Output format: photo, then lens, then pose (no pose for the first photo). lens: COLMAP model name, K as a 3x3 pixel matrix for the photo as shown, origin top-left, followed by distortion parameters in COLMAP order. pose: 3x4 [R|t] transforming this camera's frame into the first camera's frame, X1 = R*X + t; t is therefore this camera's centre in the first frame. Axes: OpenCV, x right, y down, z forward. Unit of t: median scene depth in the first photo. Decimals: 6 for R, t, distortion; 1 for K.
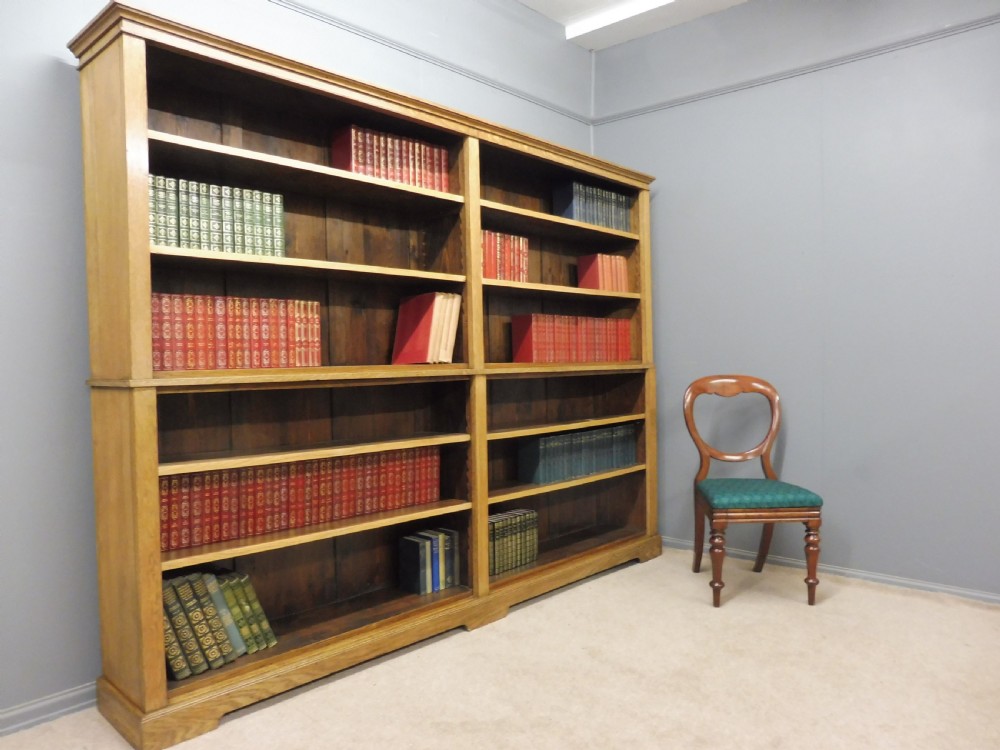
lens RADIAL K [[723.5, 0, 499.4], [0, 723.5, 378.4], [0, 0, 1]] dist [-0.040231, 0.002612]
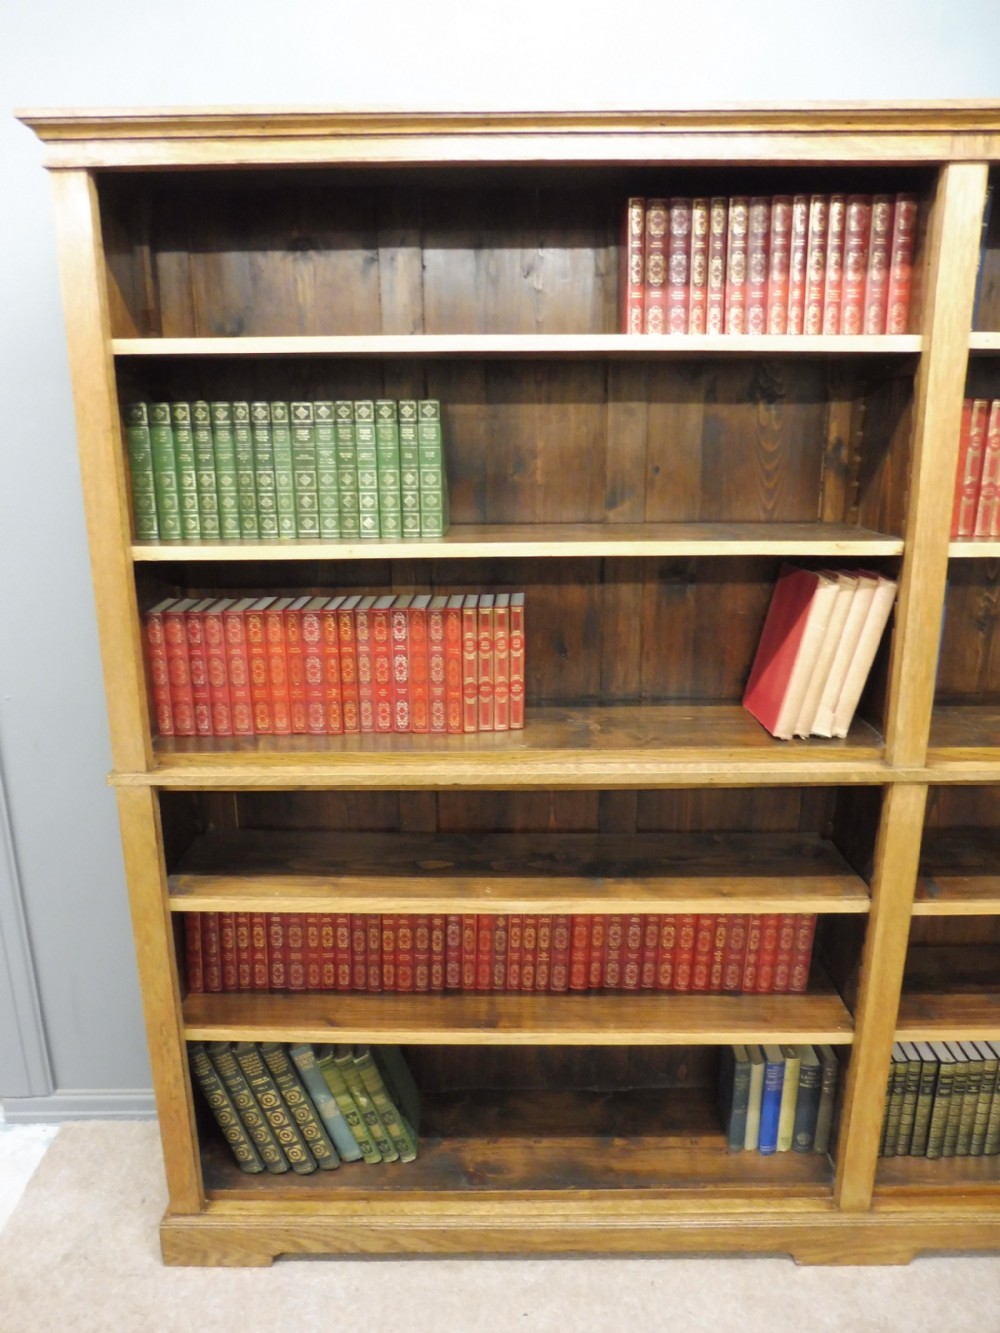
lens RADIAL K [[964.4, 0, 493.7], [0, 964.4, 671.3], [0, 0, 1]] dist [-0.040231, 0.002612]
pose [[0.683560, 0.201527, -0.701521, 0.214895], [-0.022647, 0.966521, 0.255586, -0.234803], [0.729542, -0.158821, 0.665240, 0.539195]]
